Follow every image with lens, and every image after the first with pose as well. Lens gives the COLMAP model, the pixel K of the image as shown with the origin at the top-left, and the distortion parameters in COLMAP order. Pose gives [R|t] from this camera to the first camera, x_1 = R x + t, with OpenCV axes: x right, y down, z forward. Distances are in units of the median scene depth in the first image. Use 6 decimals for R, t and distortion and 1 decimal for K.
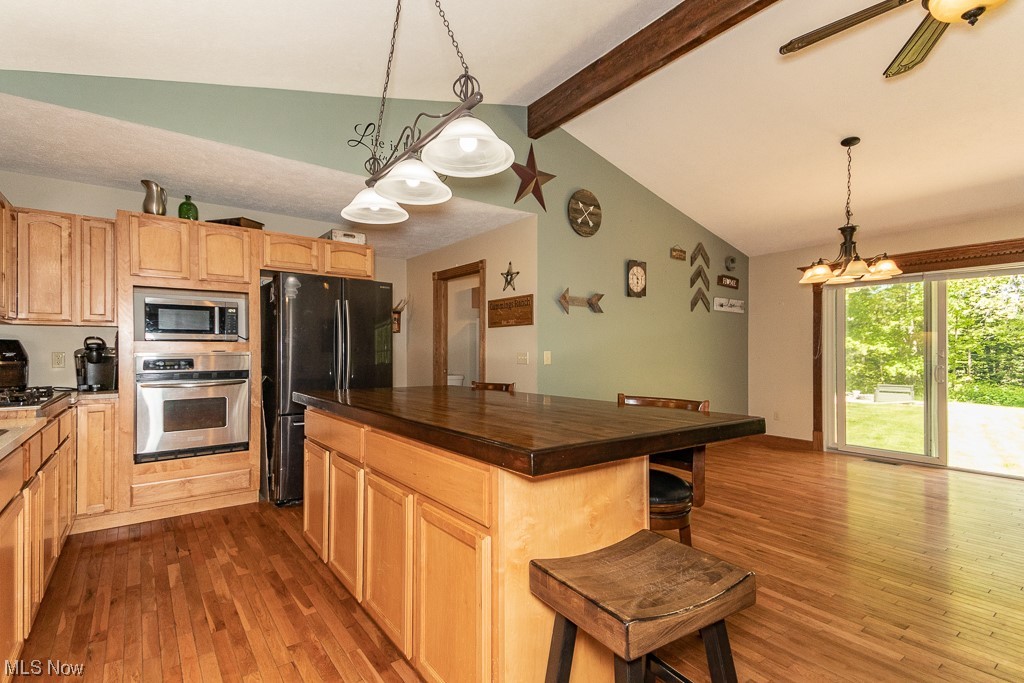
lens RADIAL K [[483.9, 0, 489.7], [0, 483.9, 351.5], [0, 0, 1]] dist [0.044847, 0.000039]
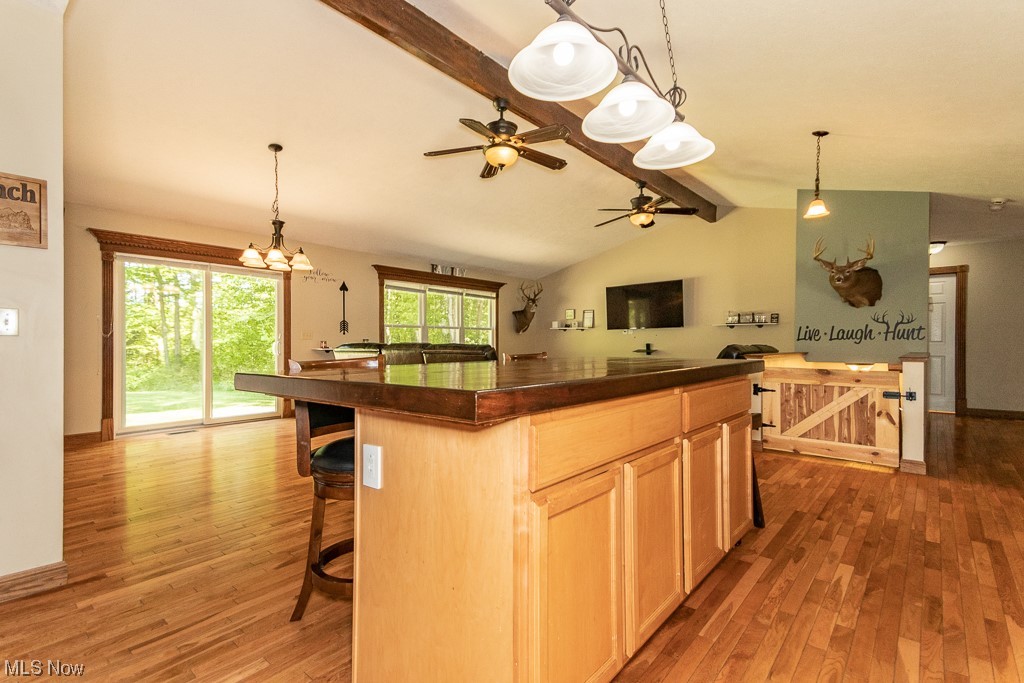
lens RADIAL K [[472.9, 0, 493.3], [0, 472.9, 351.3], [0, 0, 1]] dist [0.044224, -0.000161]
pose [[-0.224770, -0.021781, 0.974168, -0.433431], [-0.001950, 0.999758, 0.021903, 0.027027], [-0.974410, 0.003023, -0.224759, 0.657002]]
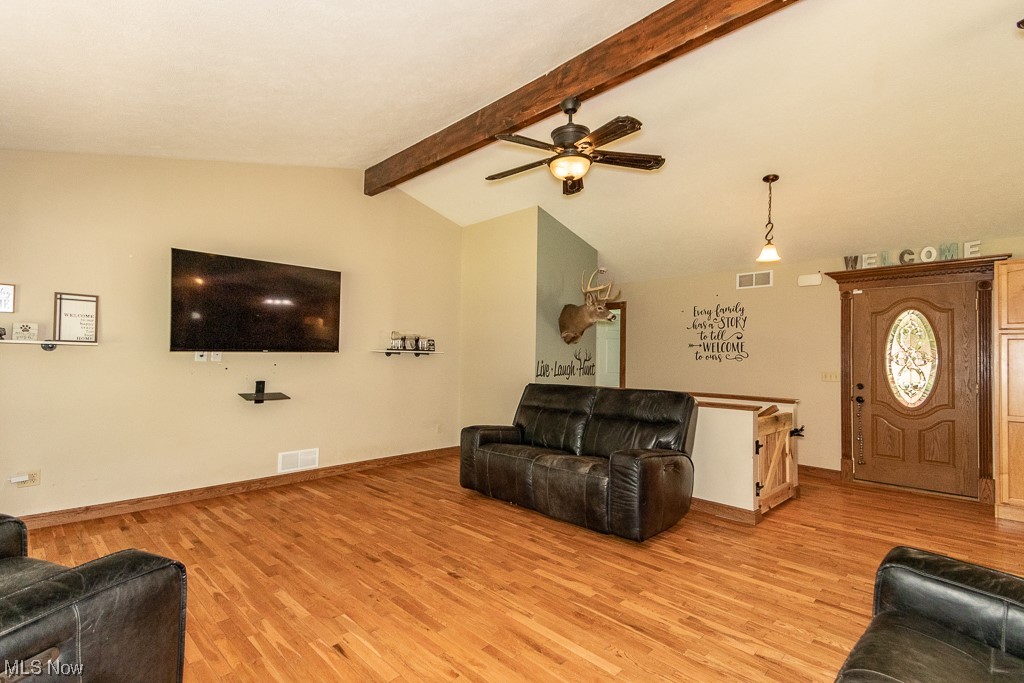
lens RADIAL K [[483.9, 0, 489.7], [0, 483.9, 351.5], [0, 0, 1]] dist [0.044847, 0.000039]
pose [[-0.990208, -0.019866, -0.138182, 0.978868], [-0.017460, 0.999674, -0.018603, -0.013706], [0.138507, -0.016008, -0.990232, 0.671263]]
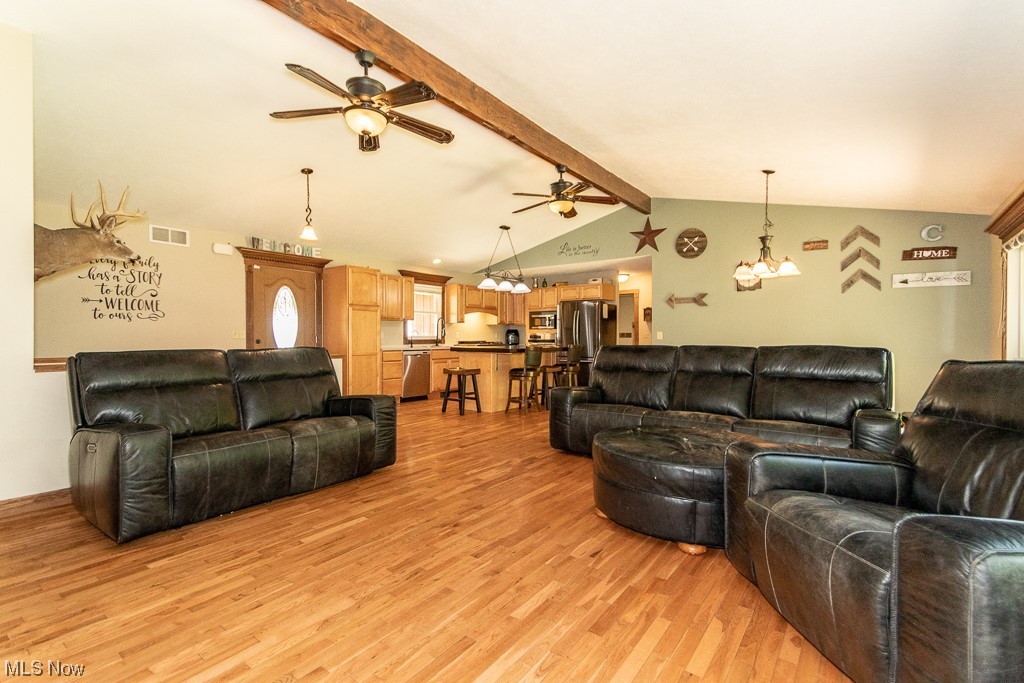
lens RADIAL K [[472.9, 0, 493.3], [0, 472.9, 351.3], [0, 0, 1]] dist [0.044224, -0.000161]
pose [[0.278876, 0.031989, -0.959794, 1.507206], [0.000349, 0.999442, 0.033411, 0.011365], [0.960327, -0.009653, 0.278709, -0.043212]]
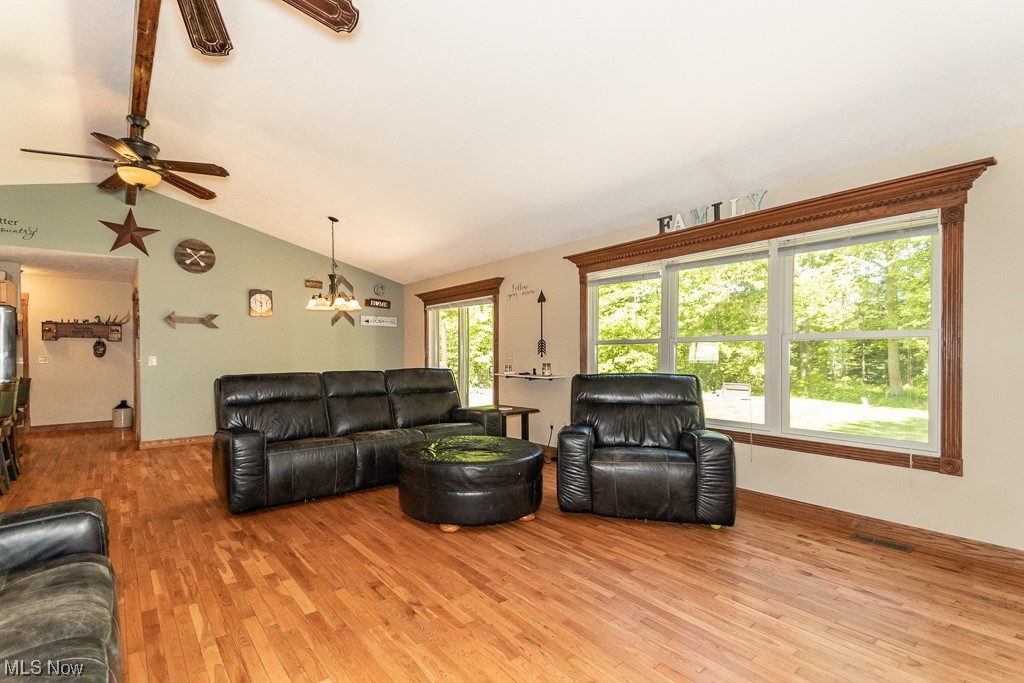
lens RADIAL K [[472.9, 0, 493.3], [0, 472.9, 351.3], [0, 0, 1]] dist [0.044224, -0.000161]
pose [[0.999113, -0.002900, 0.042015, 0.986986], [0.003301, 0.999950, -0.009490, 0.002182], [-0.041985, 0.009620, 0.999072, -0.405462]]
